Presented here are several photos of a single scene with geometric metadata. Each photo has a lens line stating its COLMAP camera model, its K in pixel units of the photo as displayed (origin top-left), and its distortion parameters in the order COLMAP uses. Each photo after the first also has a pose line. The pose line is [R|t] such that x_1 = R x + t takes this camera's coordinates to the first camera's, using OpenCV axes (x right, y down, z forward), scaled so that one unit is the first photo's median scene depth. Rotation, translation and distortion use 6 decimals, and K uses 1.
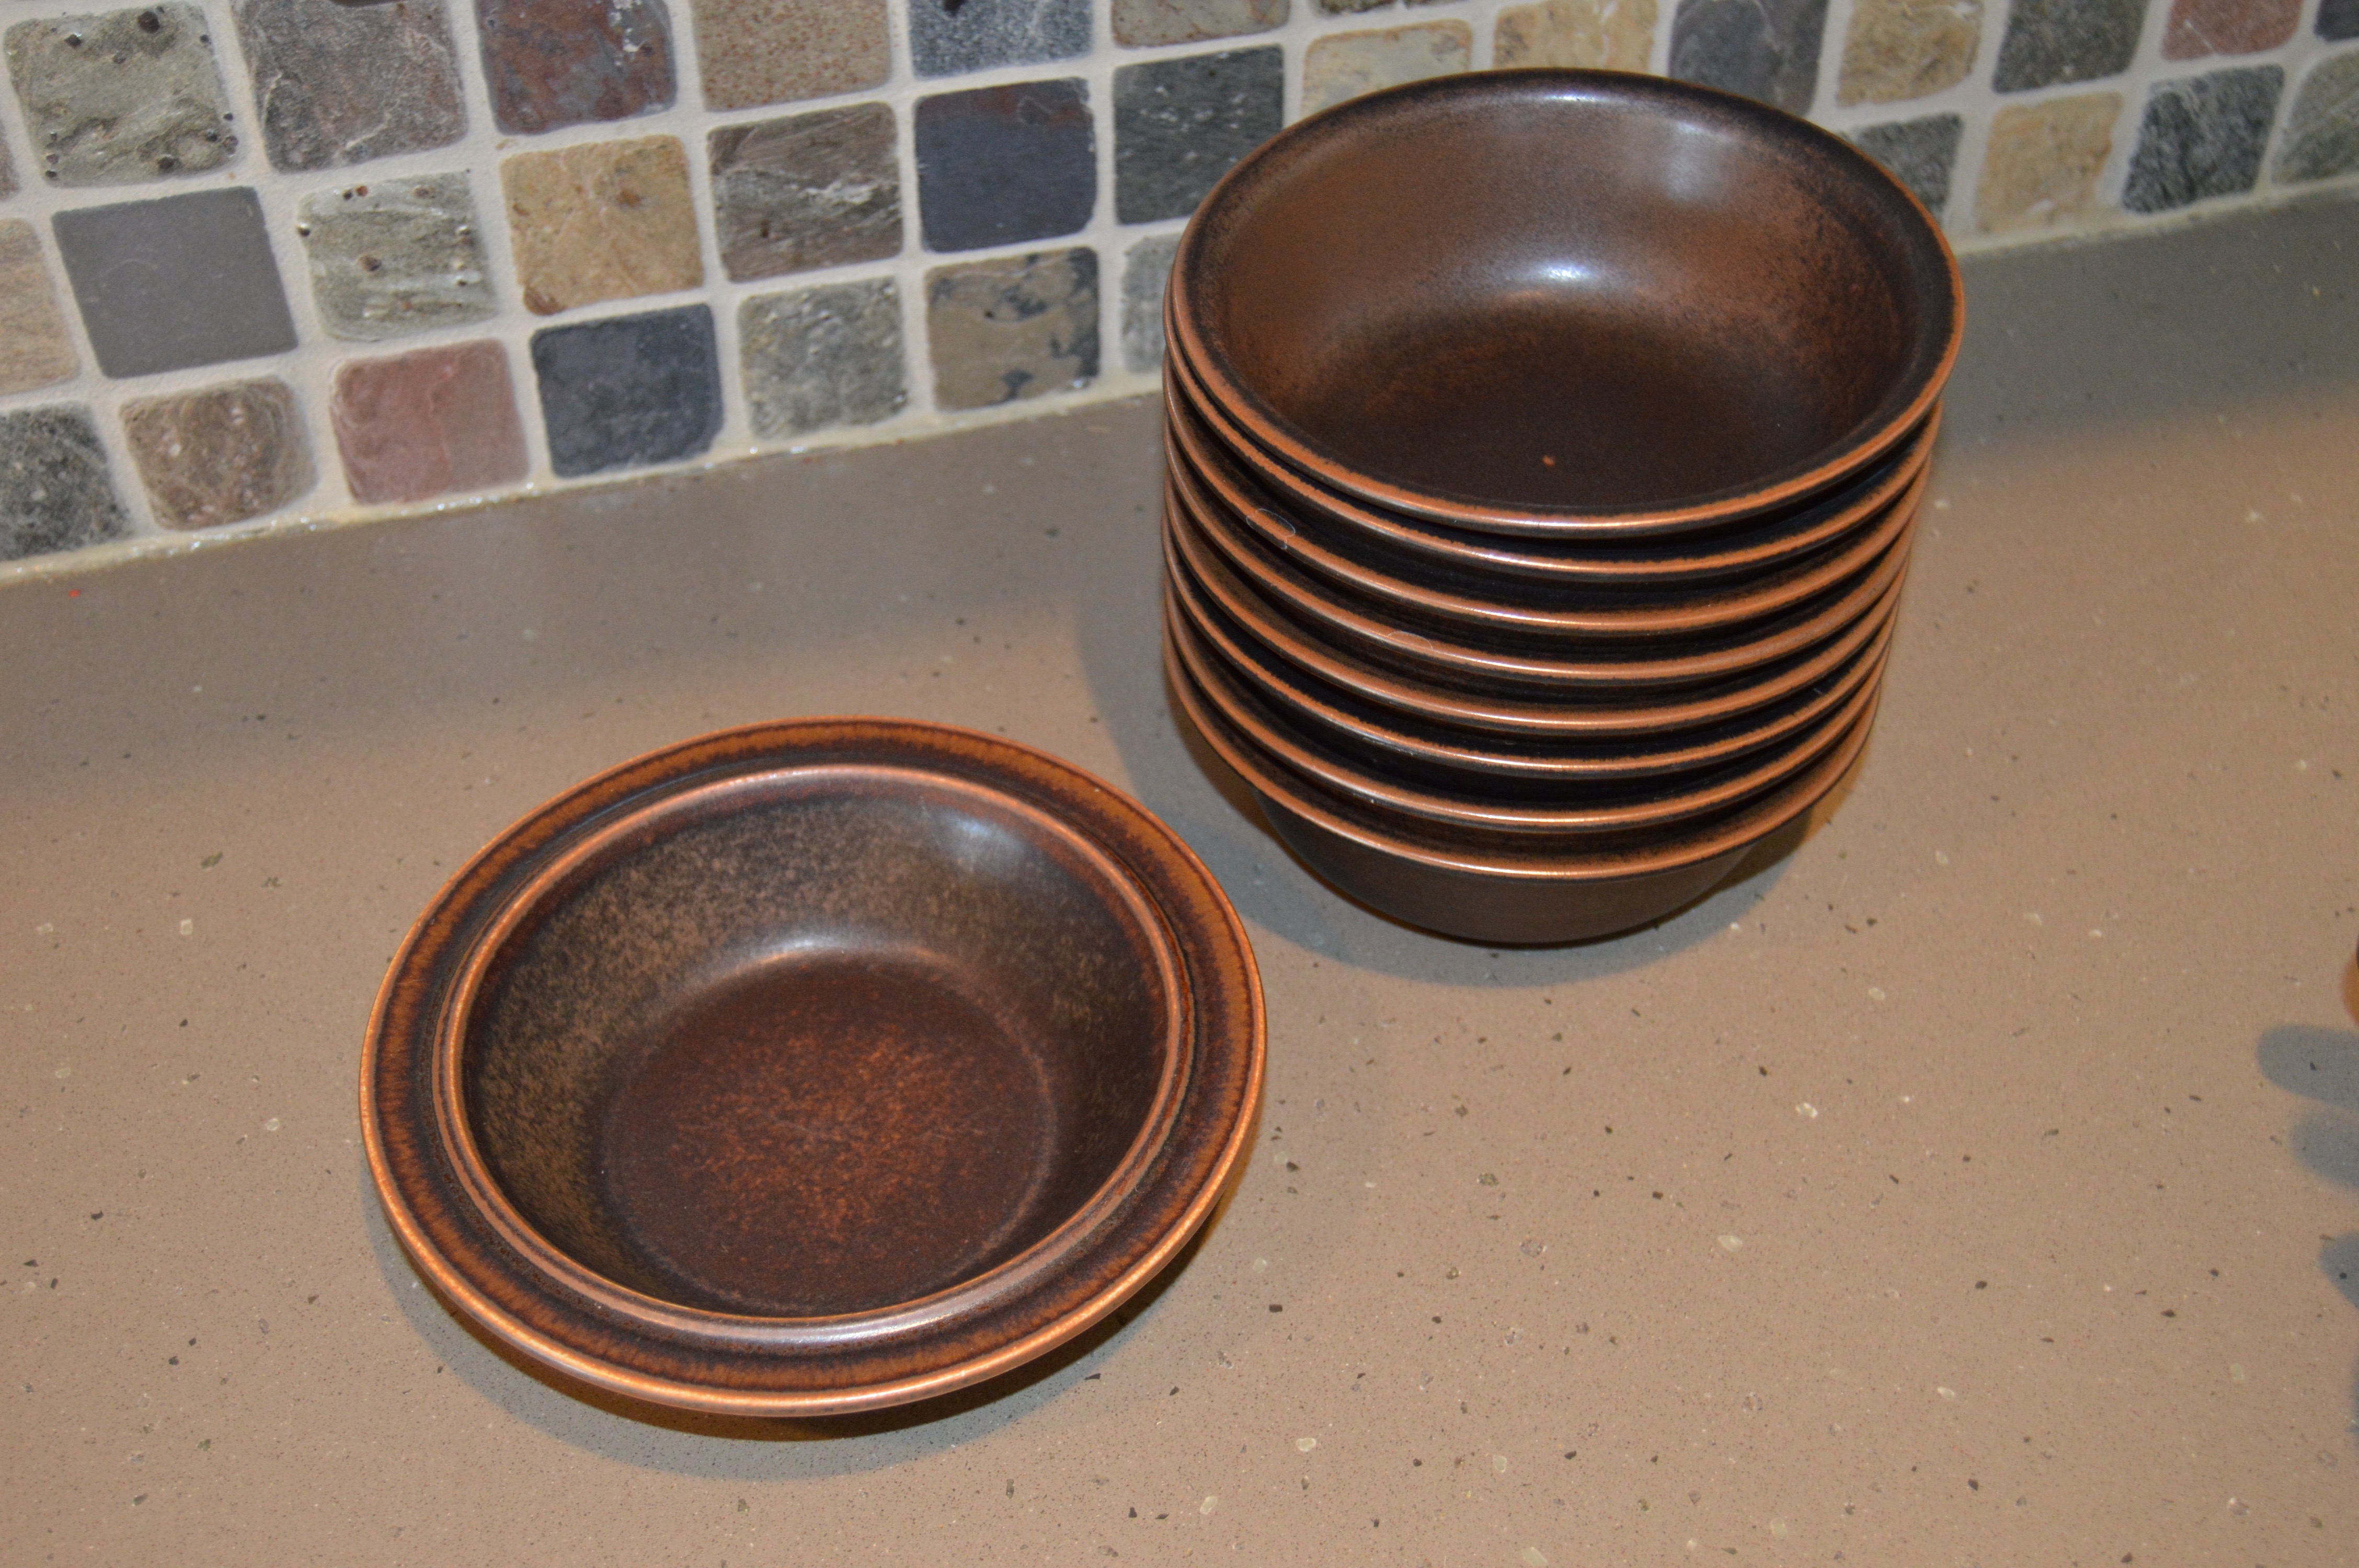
lens RADIAL K [[2825.7, 0, 1187.5], [0, 2825.7, 785.1], [0, 0, 1]] dist [-0.055582, 0.000000]
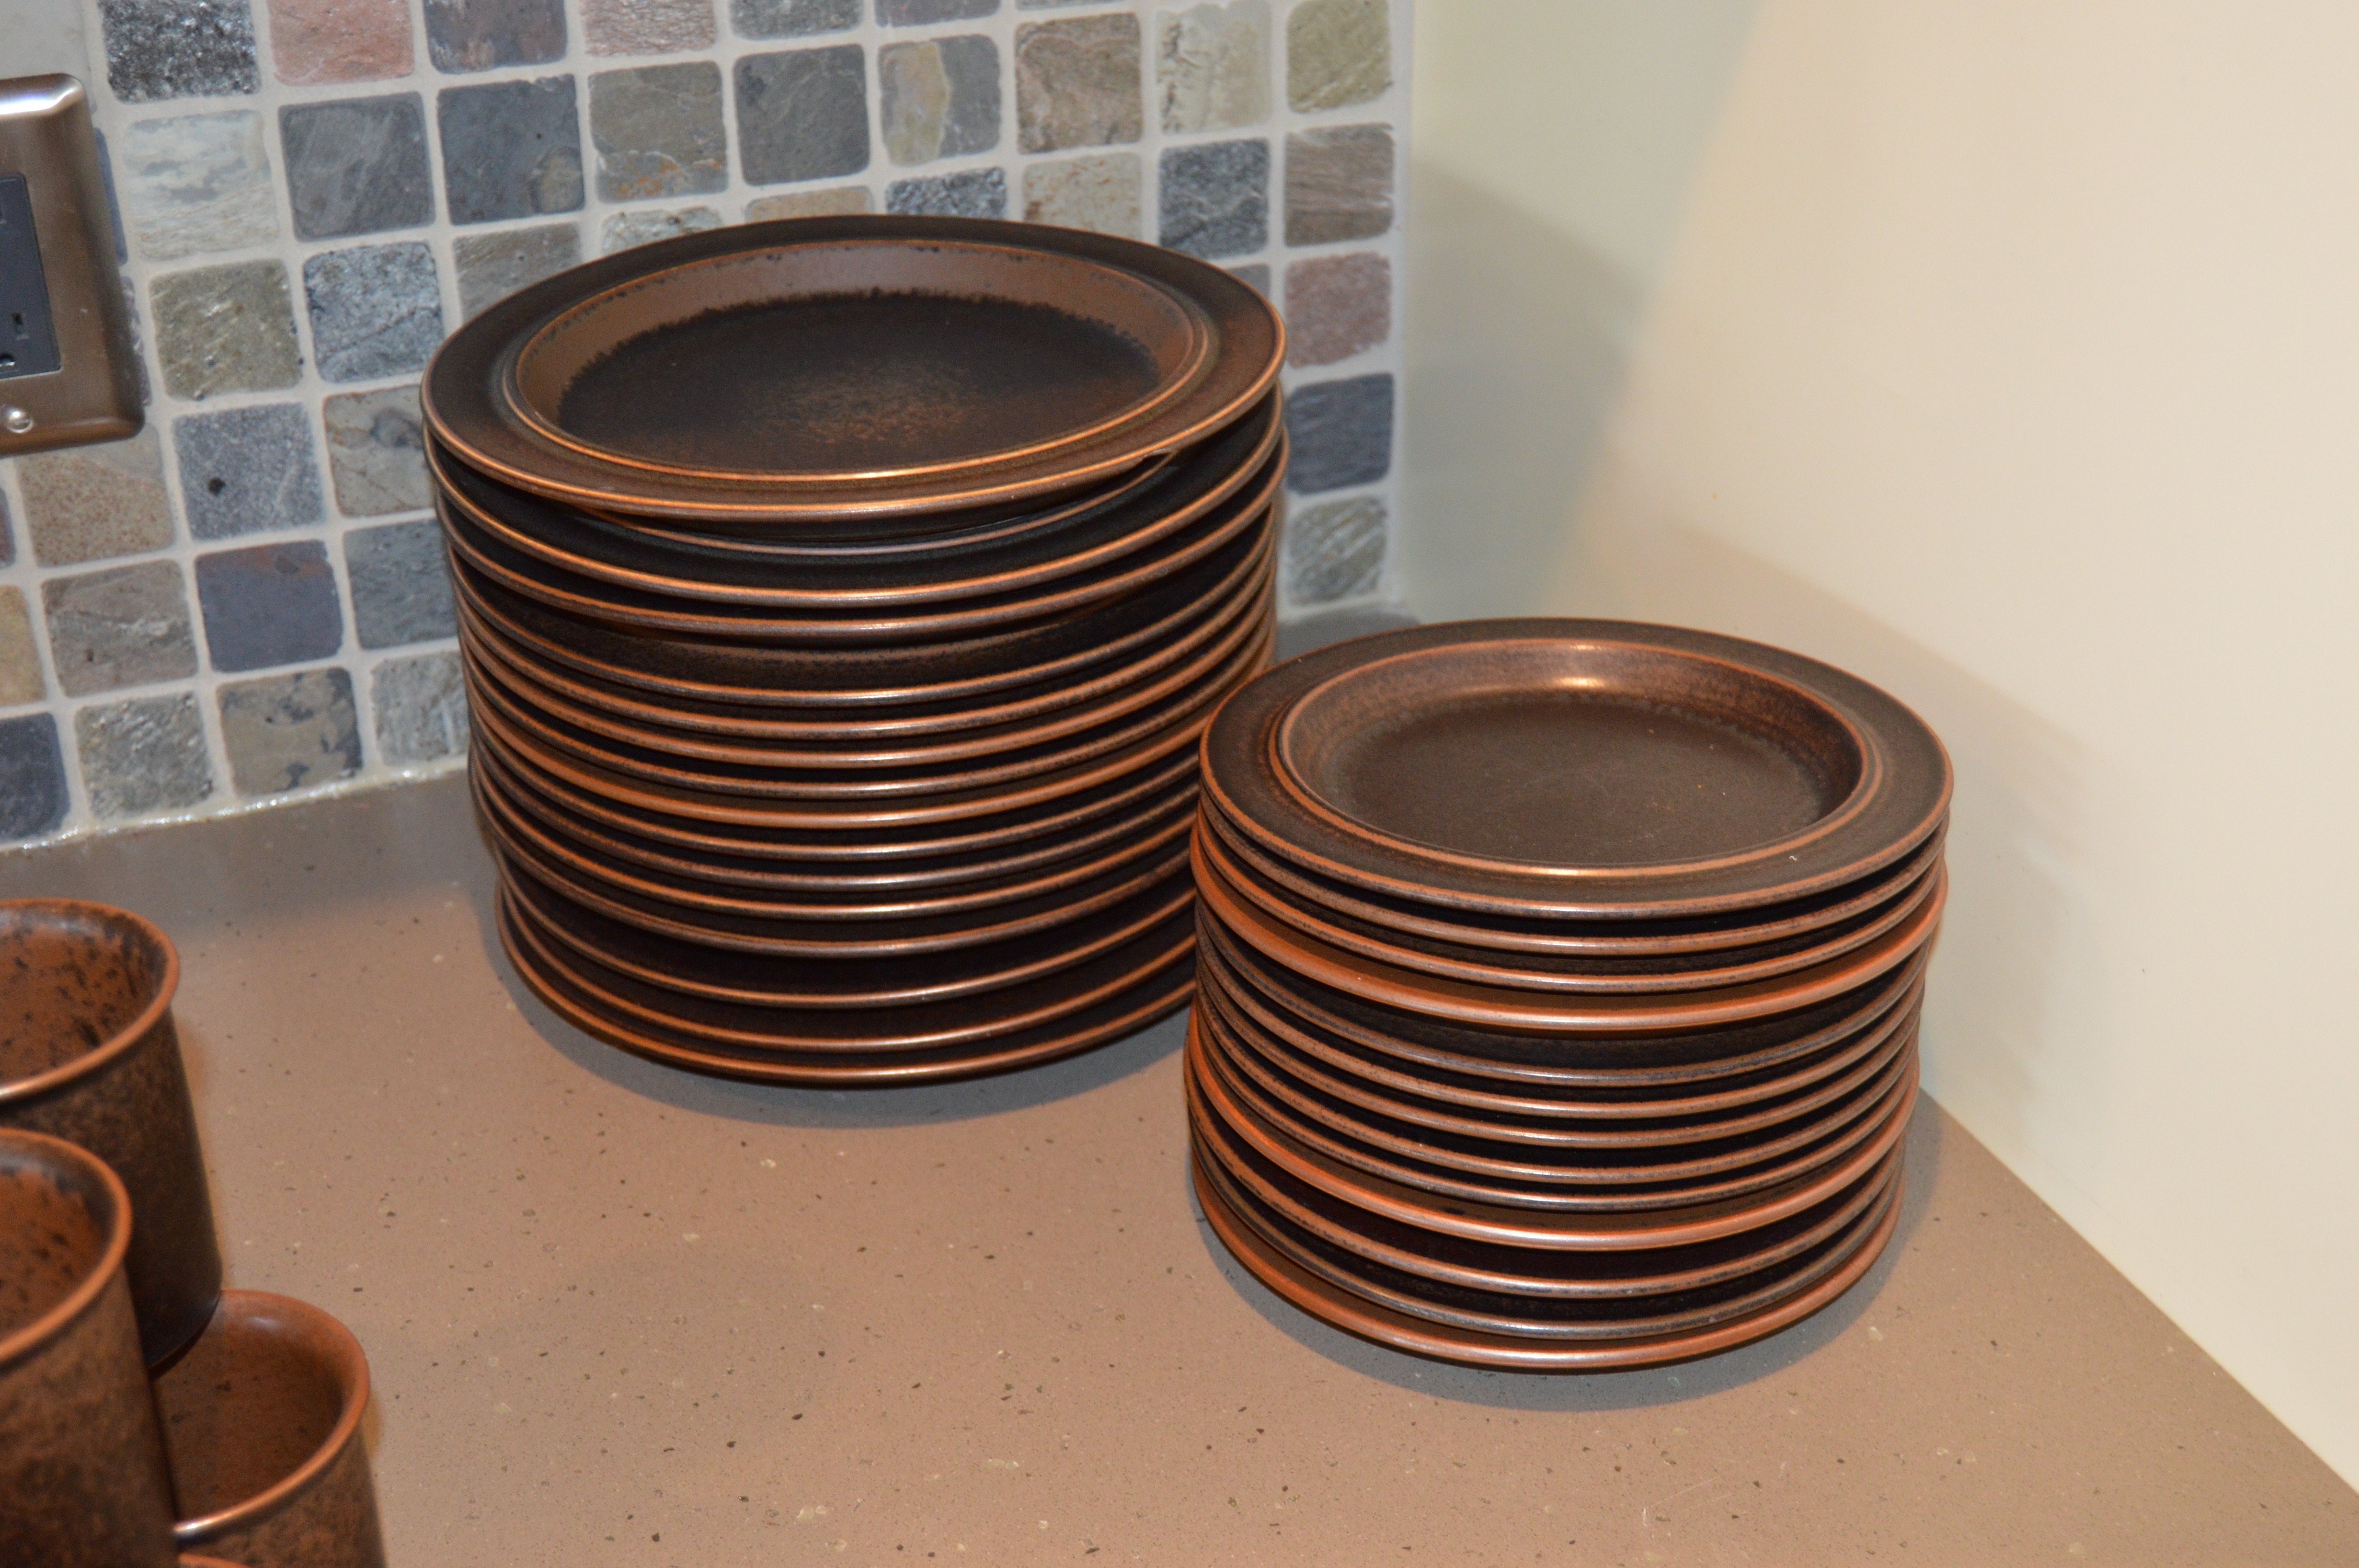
lens RADIAL K [[3081.6, 0, 1194.3], [0, 3081.6, 786.2], [0, 0, 1]] dist [-0.050655, 0.000000]
pose [[0.996172, -0.053444, 0.069175, 0.274528], [0.069962, 0.961884, -0.264358, 0.290940], [-0.052410, 0.268186, 0.961941, -0.443507]]
